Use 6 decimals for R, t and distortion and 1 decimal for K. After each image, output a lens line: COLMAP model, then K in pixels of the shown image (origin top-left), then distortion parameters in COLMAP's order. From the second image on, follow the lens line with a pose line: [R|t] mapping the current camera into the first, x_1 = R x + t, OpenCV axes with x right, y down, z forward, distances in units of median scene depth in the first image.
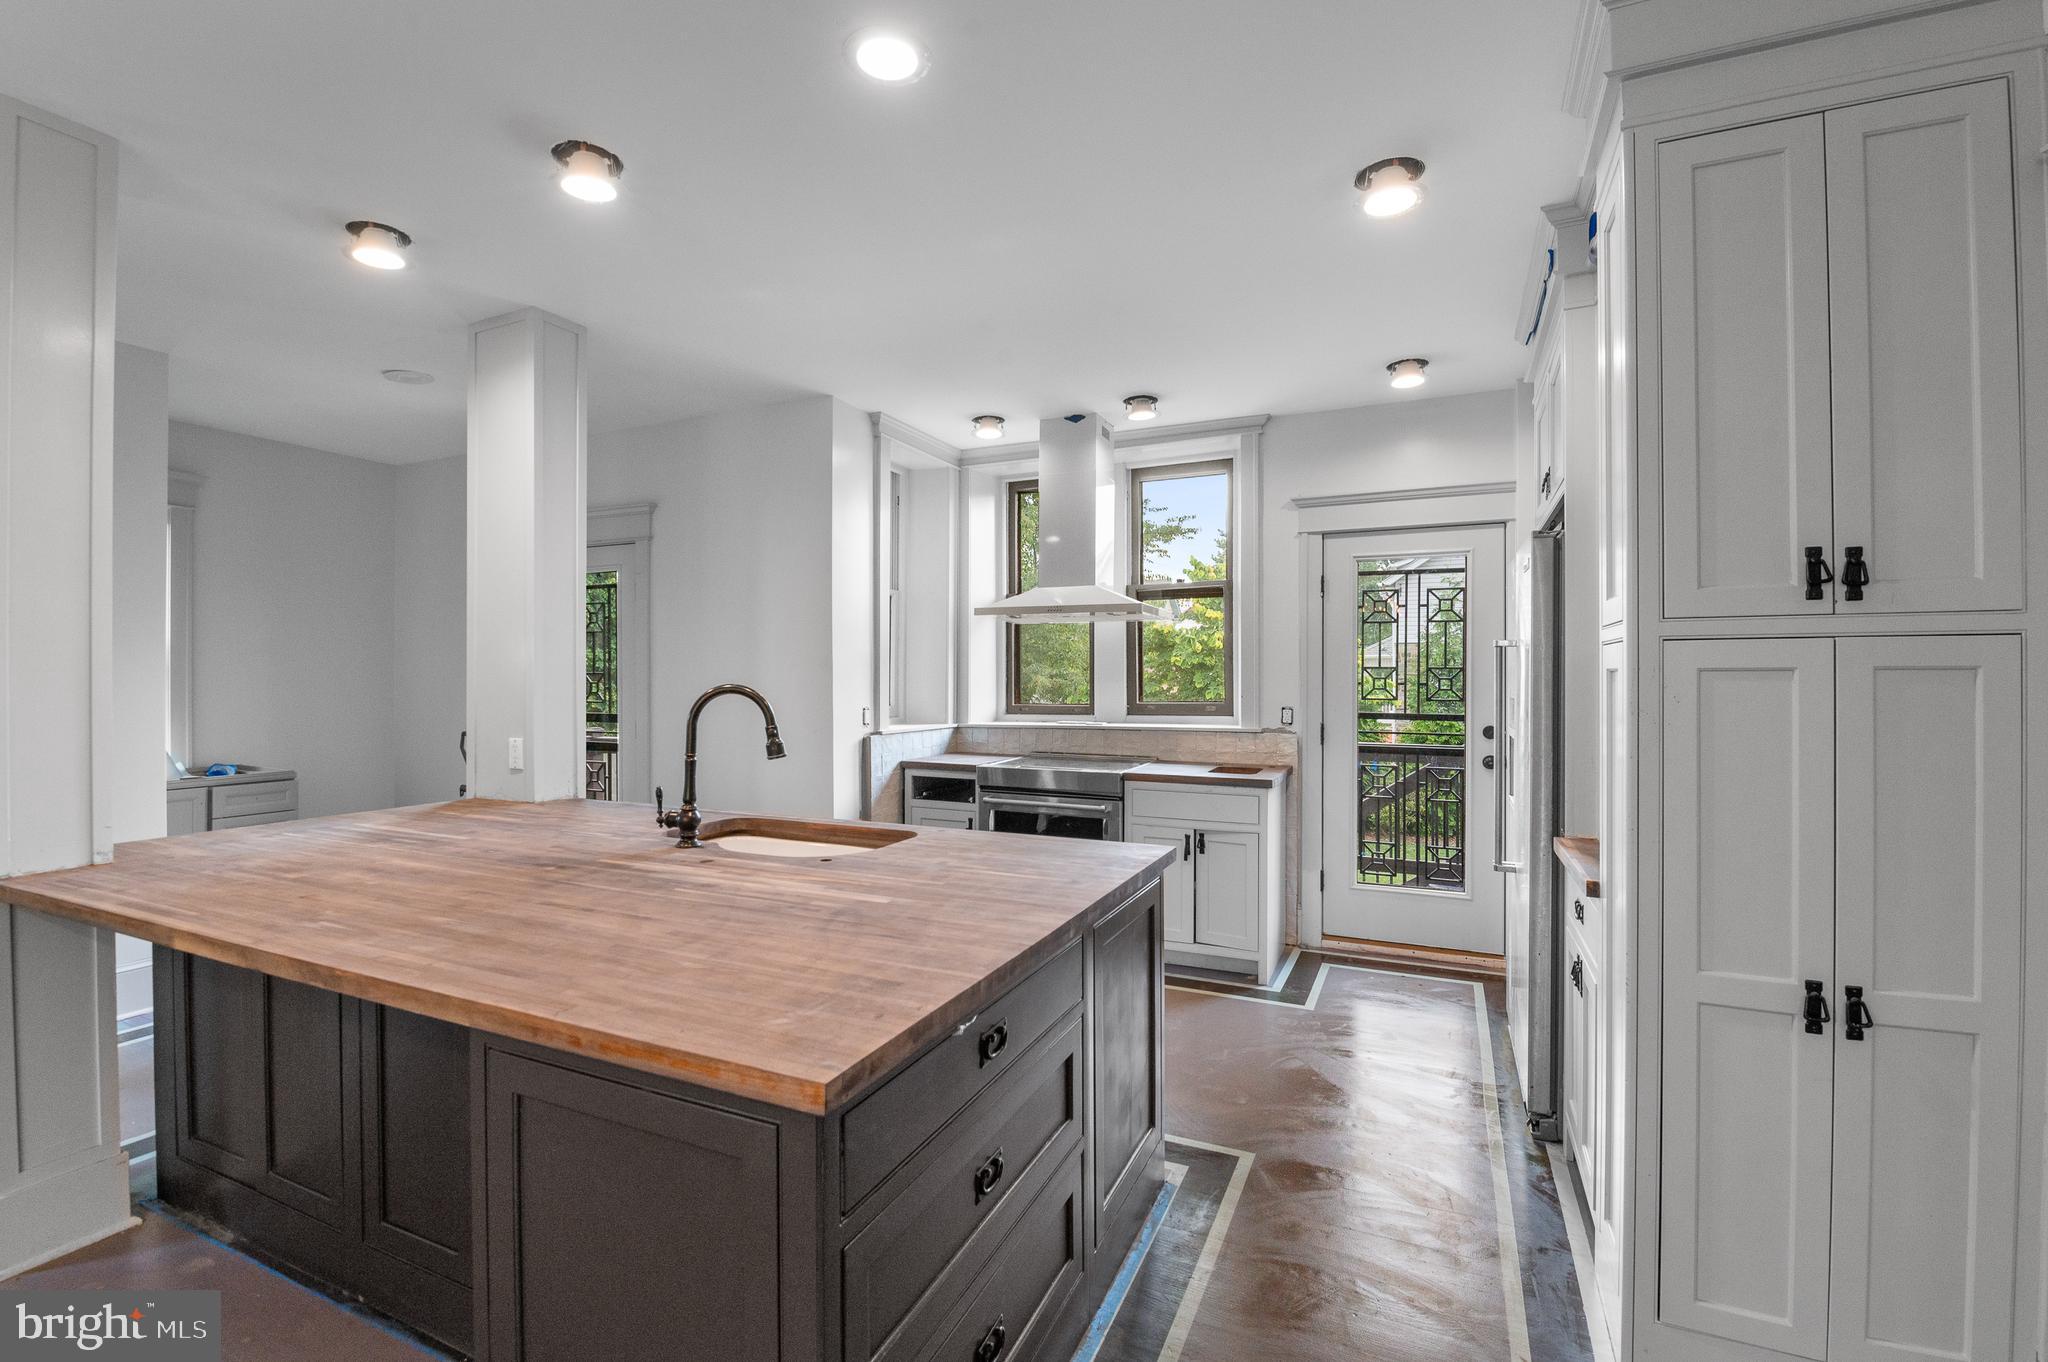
lens RADIAL K [[909.7, 0, 1022.3], [0, 909.7, 678.4], [0, 0, 1]] dist [0.000102, -0.011769]
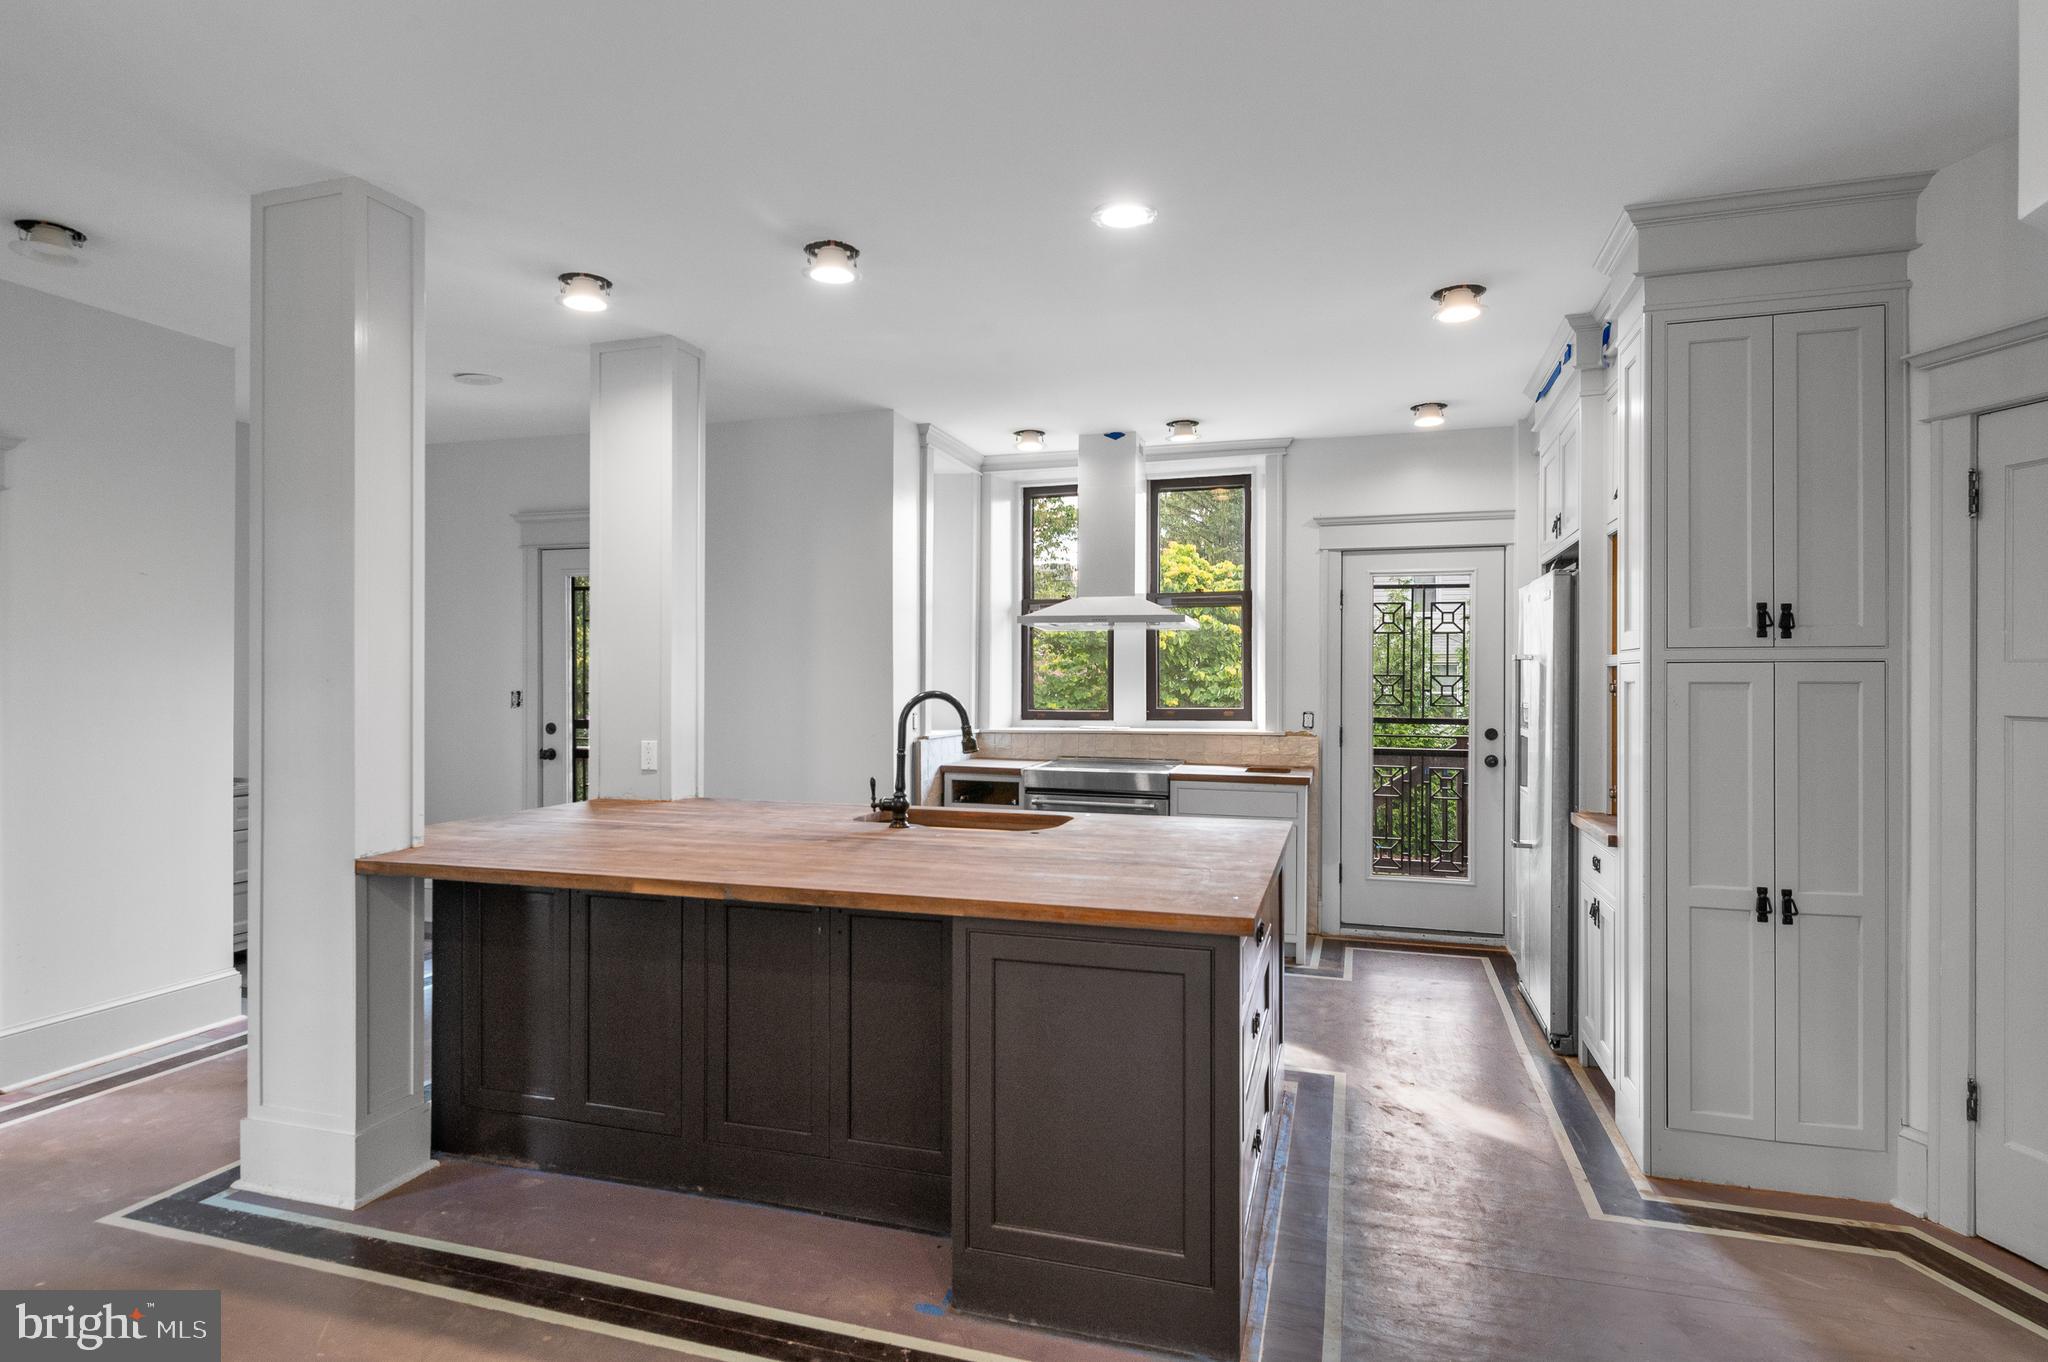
lens RADIAL K [[1100.0, 0, 1024.0], [0, 1100.0, 681.0], [0, 0, 1]] dist [0.005551, -0.000605]
pose [[0.991278, 0.002790, 0.131761, -0.282833], [-0.002732, 0.999996, -0.000615, -0.004183], [-0.131763, 0.000250, 0.991281, -0.319337]]
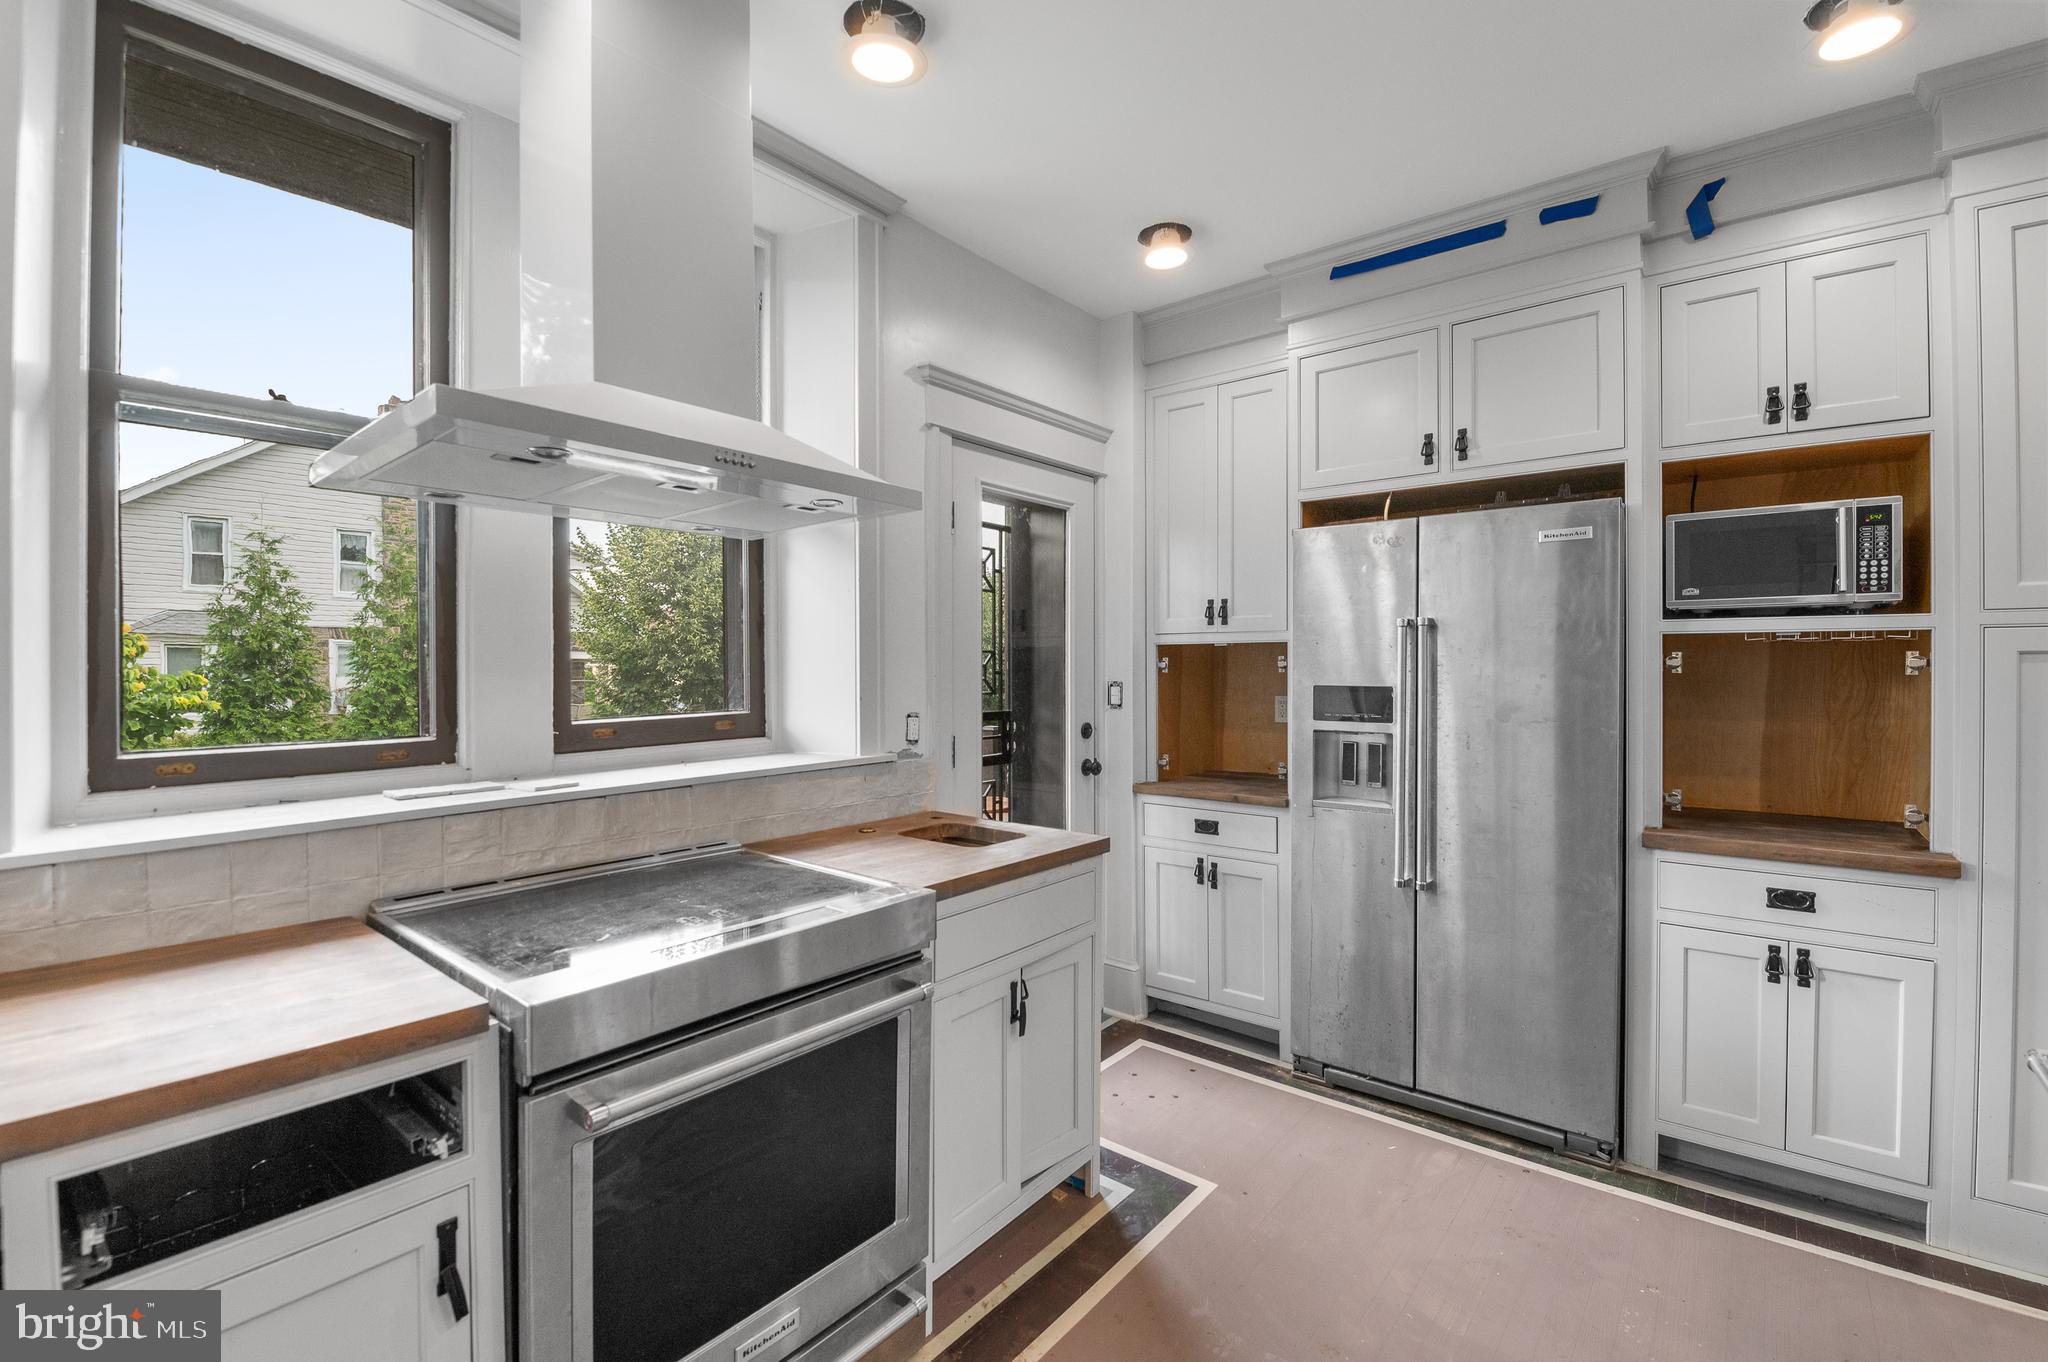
lens RADIAL K [[890.9, 0, 1030.3], [0, 890.9, 668.3], [0, 0, 1]] dist [-0.000344, -0.010913]
pose [[0.251863, -0.003329, 0.967757, -0.338068], [0.004767, 0.999986, 0.002200, 0.001872], [-0.967751, 0.004059, 0.251875, 1.049371]]
